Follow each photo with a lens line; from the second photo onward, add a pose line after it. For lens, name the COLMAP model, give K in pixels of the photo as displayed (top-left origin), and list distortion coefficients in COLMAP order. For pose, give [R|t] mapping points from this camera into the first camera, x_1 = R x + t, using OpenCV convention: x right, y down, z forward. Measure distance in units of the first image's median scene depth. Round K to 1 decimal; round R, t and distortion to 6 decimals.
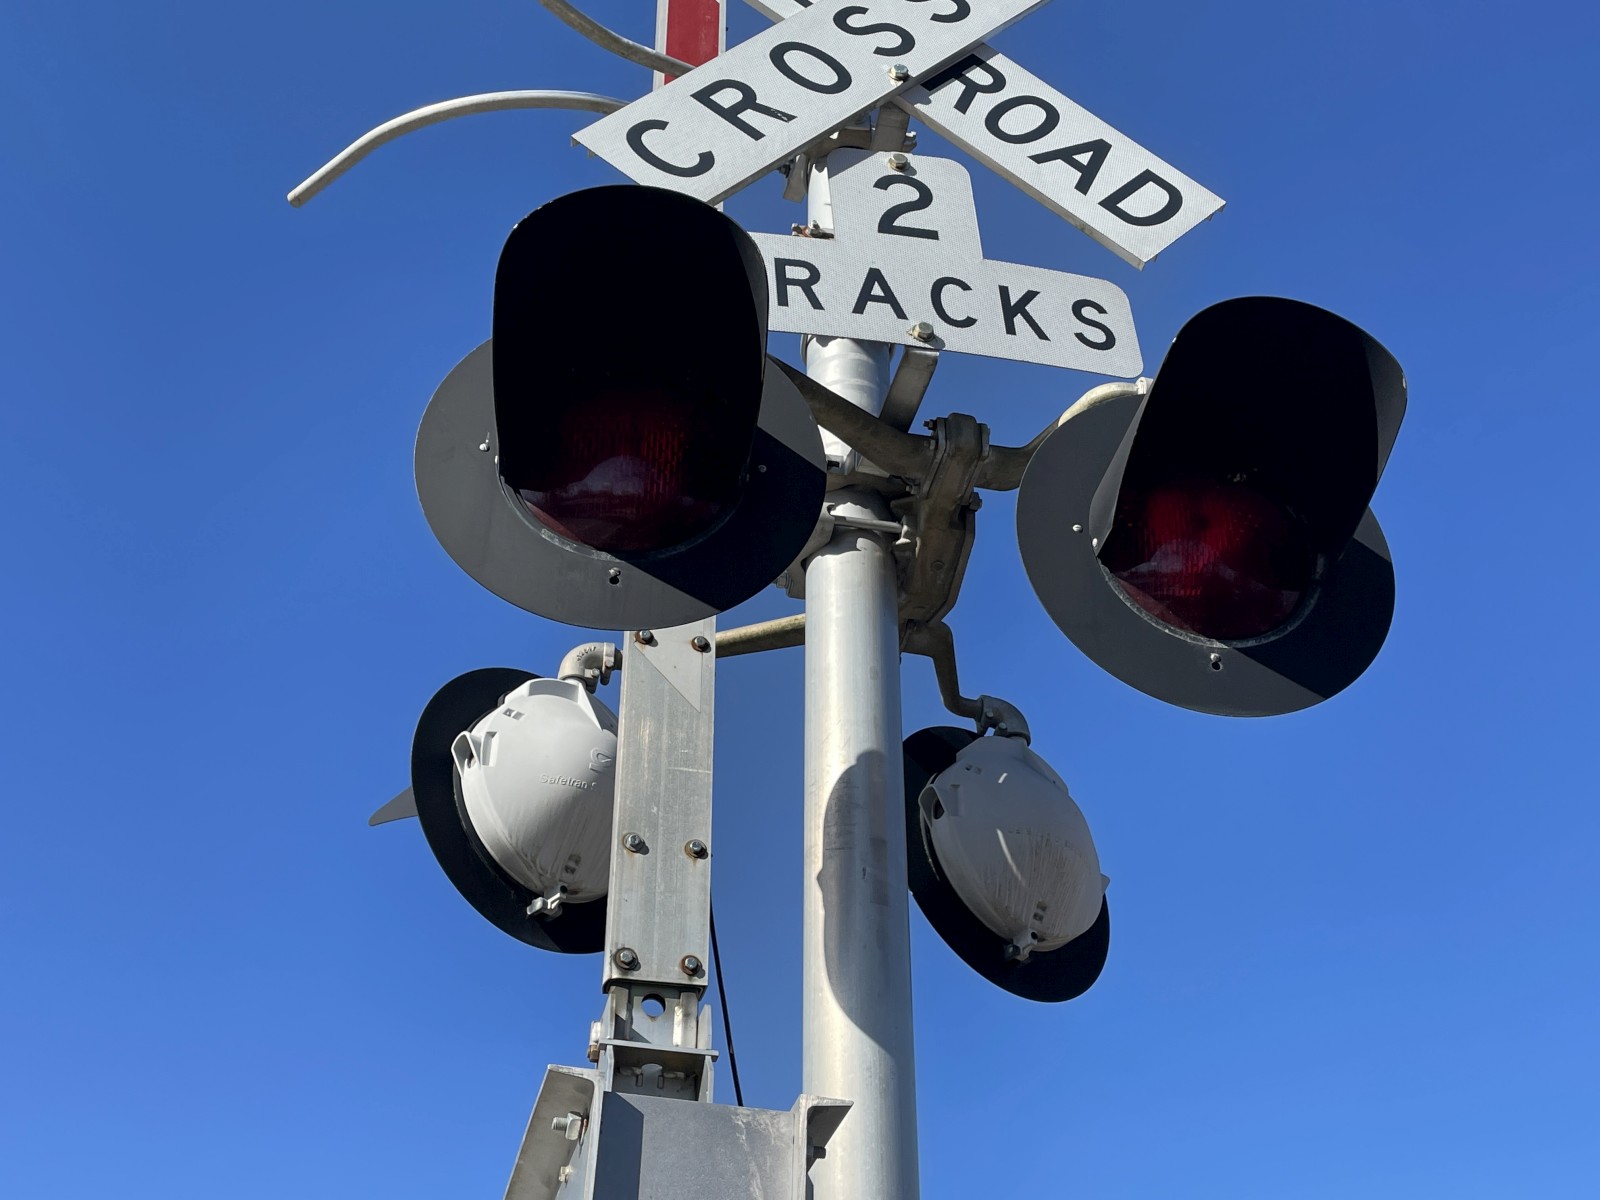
lens RADIAL K [[1753.1, 0, 802.5], [0, 1753.1, 597.3], [0, 0, 1]] dist [0.080096, 0.000000]
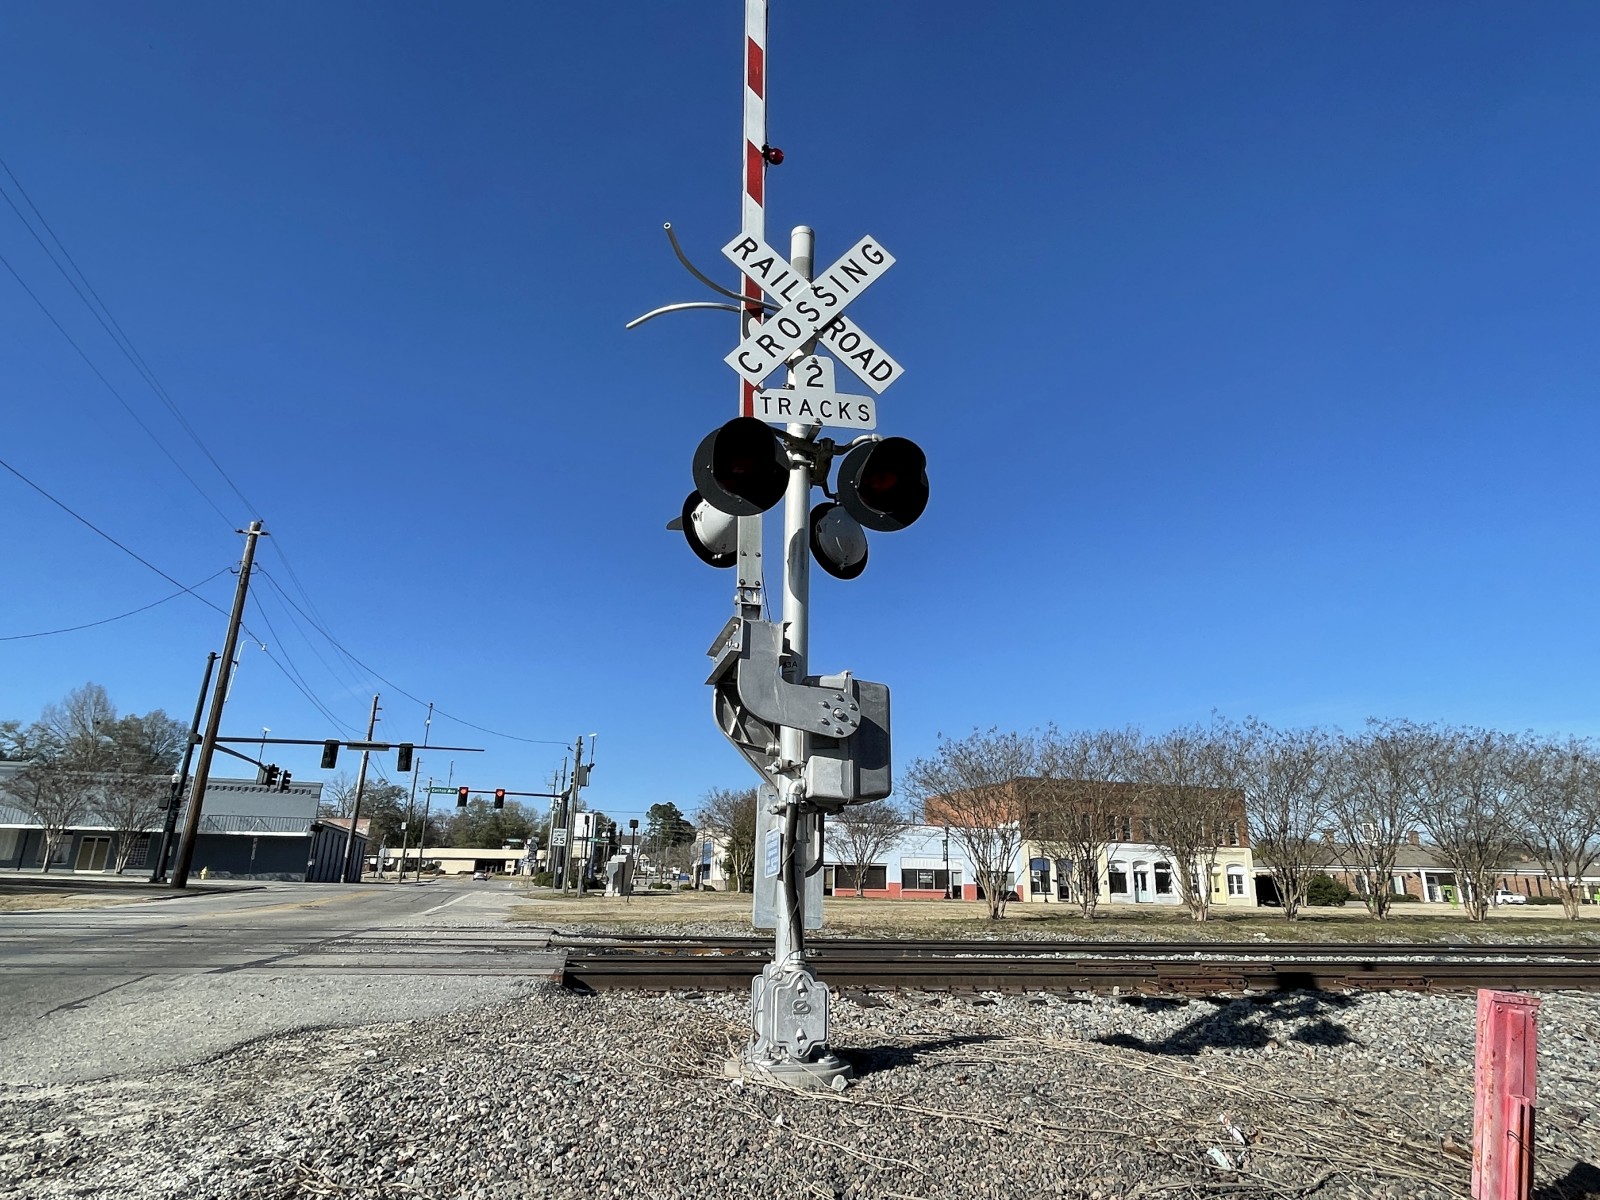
lens RADIAL K [[933.1, 0, 798.9], [0, 933.1, 601.7], [0, 0, 1]] dist [0.000655, 0.000015]
pose [[0.999791, 0.014564, 0.014374, 0.005042], [-0.018707, 0.935214, 0.353587, -0.458152], [-0.008294, -0.353782, 0.935291, -0.948665]]
